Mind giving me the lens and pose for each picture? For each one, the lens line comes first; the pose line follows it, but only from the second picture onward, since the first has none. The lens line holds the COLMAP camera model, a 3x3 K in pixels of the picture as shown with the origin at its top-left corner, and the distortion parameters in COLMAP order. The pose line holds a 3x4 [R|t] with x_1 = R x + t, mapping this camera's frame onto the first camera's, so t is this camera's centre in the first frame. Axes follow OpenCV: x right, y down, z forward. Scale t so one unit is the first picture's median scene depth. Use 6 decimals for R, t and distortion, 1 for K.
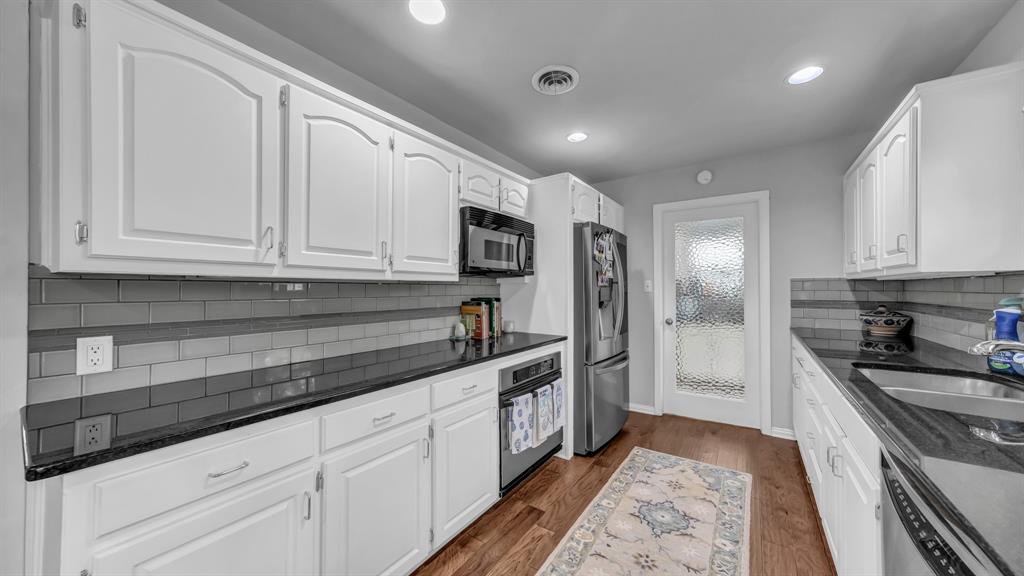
lens RADIAL K [[354.1, 0, 523.0], [0, 354.1, 287.1], [0, 0, 1]] dist [0.000174, 0.002555]
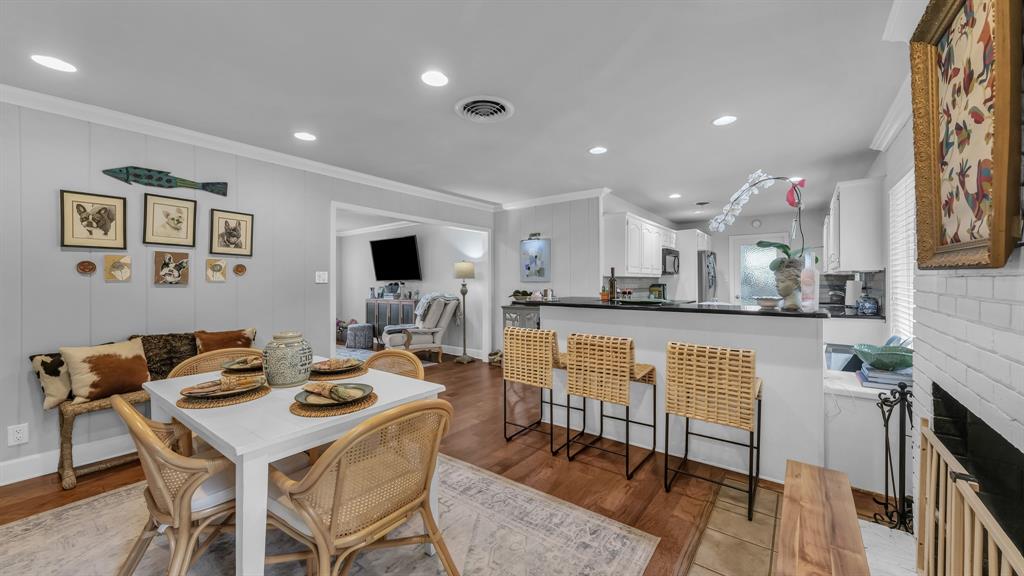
lens RADIAL K [[381.8, 0, 521.2], [0, 381.8, 283.5], [0, 0, 1]] dist [0.006720, 0.001740]
pose [[0.998729, -0.004530, -0.050207, -0.938684], [0.004900, 0.999962, 0.007243, 0.005024], [0.050172, -0.007480, 0.998713, -1.651038]]
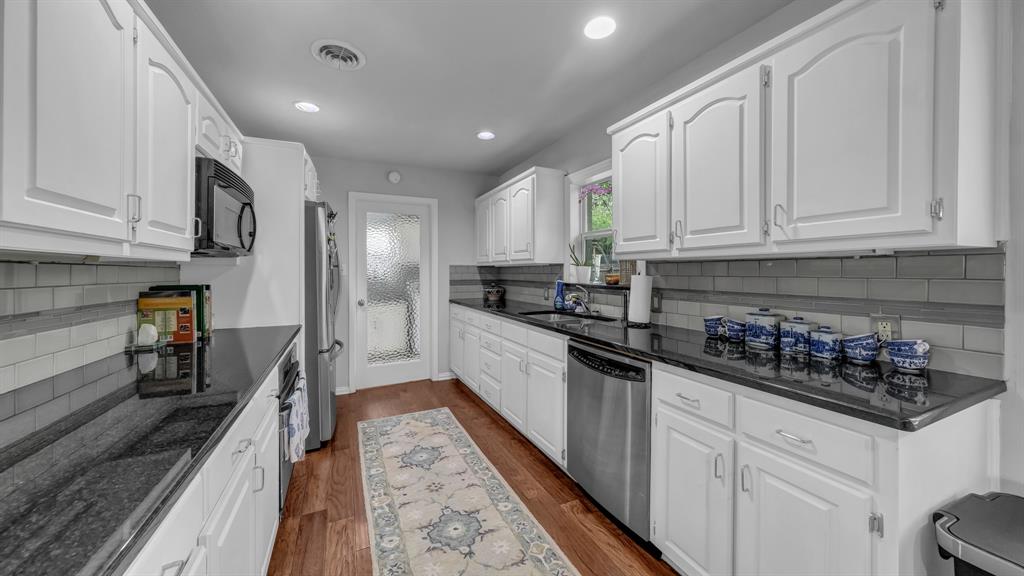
lens RADIAL K [[354.1, 0, 512.1], [0, 354.1, 273.3], [0, 0, 1]] dist [0.000174, 0.002555]
pose [[0.510697, -0.003910, 0.859752, -0.397979], [0.000199, 0.999990, 0.004429, 0.003299], [-0.859761, -0.002091, 0.510693, 0.079562]]
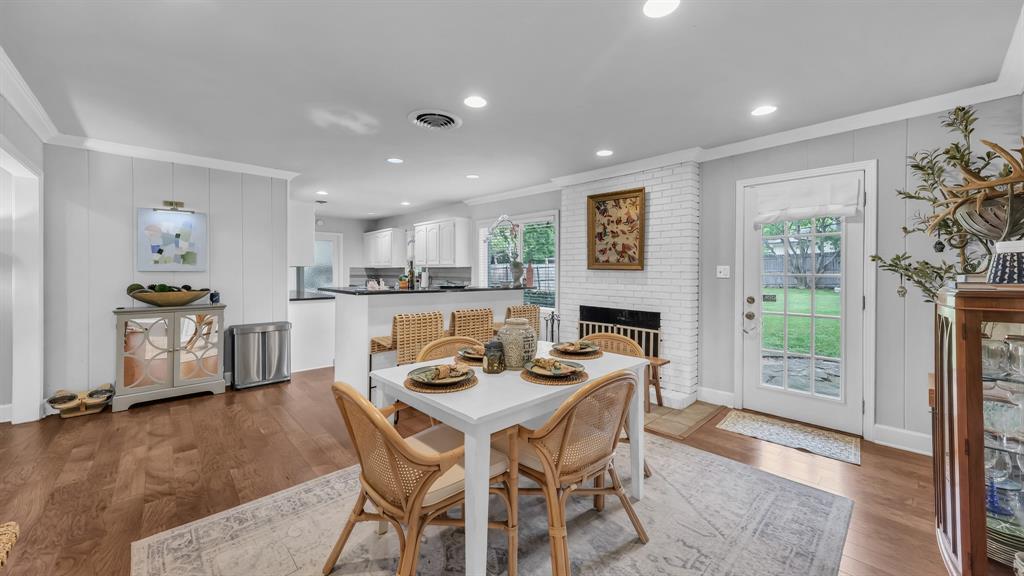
lens RADIAL K [[381.8, 0, 522.5], [0, 381.8, 273.6], [0, 0, 1]] dist [0.006720, 0.001740]
pose [[0.216675, -0.003168, 0.976239, -2.202472], [-0.006800, 0.999966, 0.004754, 0.004498], [-0.976220, -0.007669, 0.216646, -1.129872]]
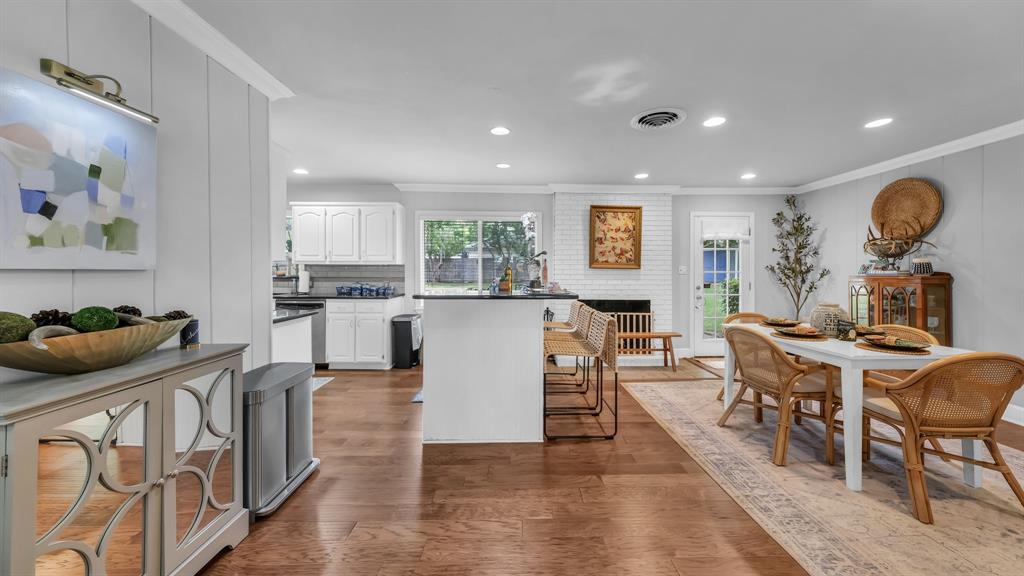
lens RADIAL K [[354.1, 0, 524.3], [0, 354.1, 274.6], [0, 0, 1]] dist [0.000174, 0.002555]
pose [[-0.568507, -0.007547, 0.822644, -1.772162], [-0.003560, 0.999971, 0.006713, 0.014190], [-0.822670, 0.000888, -0.568518, 0.373949]]
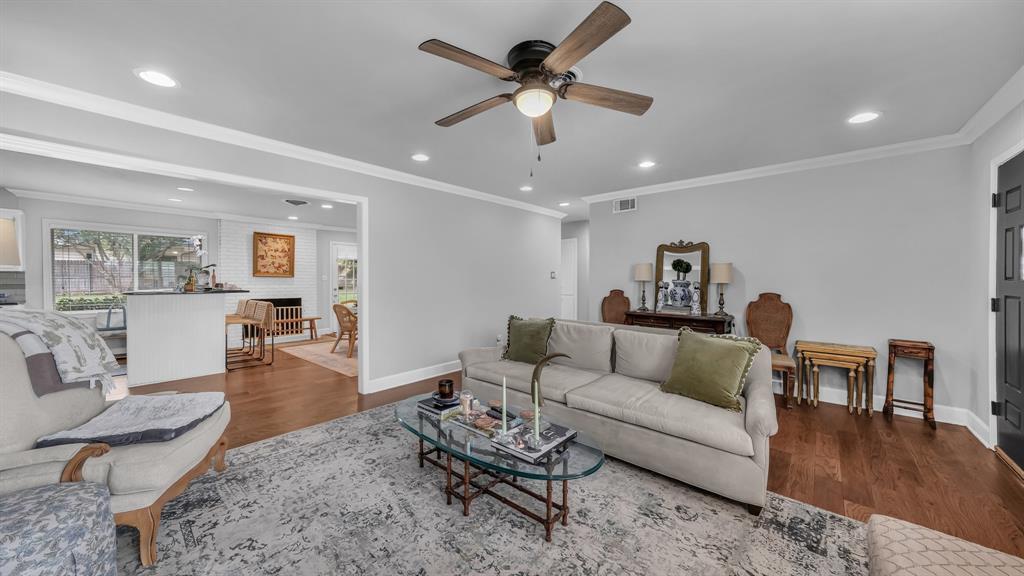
lens RADIAL K [[354.1, 0, 507.3], [0, 354.1, 280.4], [0, 0, 1]] dist [0.000174, 0.002555]
pose [[-0.990573, 0.000713, 0.136982, -2.696649], [0.000413, 0.999997, -0.002214, 0.028023], [-0.136983, -0.002136, -0.990571, 1.417885]]
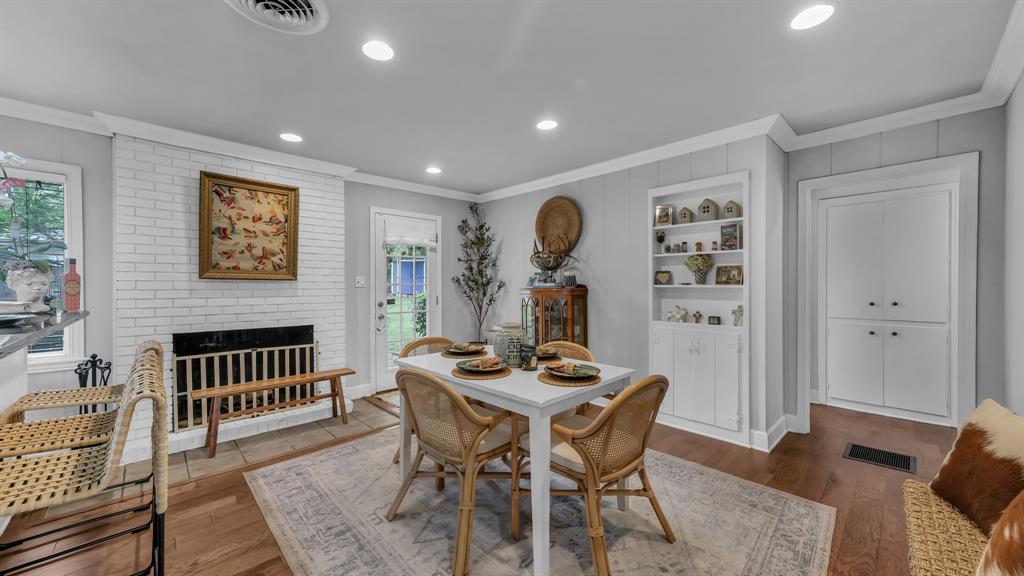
lens RADIAL K [[381.8, 0, 503.9], [0, 381.8, 286.1], [0, 0, 1]] dist [0.006720, 0.001740]
pose [[-0.970522, -0.004908, 0.240962, -1.625855], [-0.003229, 0.999968, 0.007360, 0.003549], [-0.240991, 0.006365, -0.970507, -0.064126]]
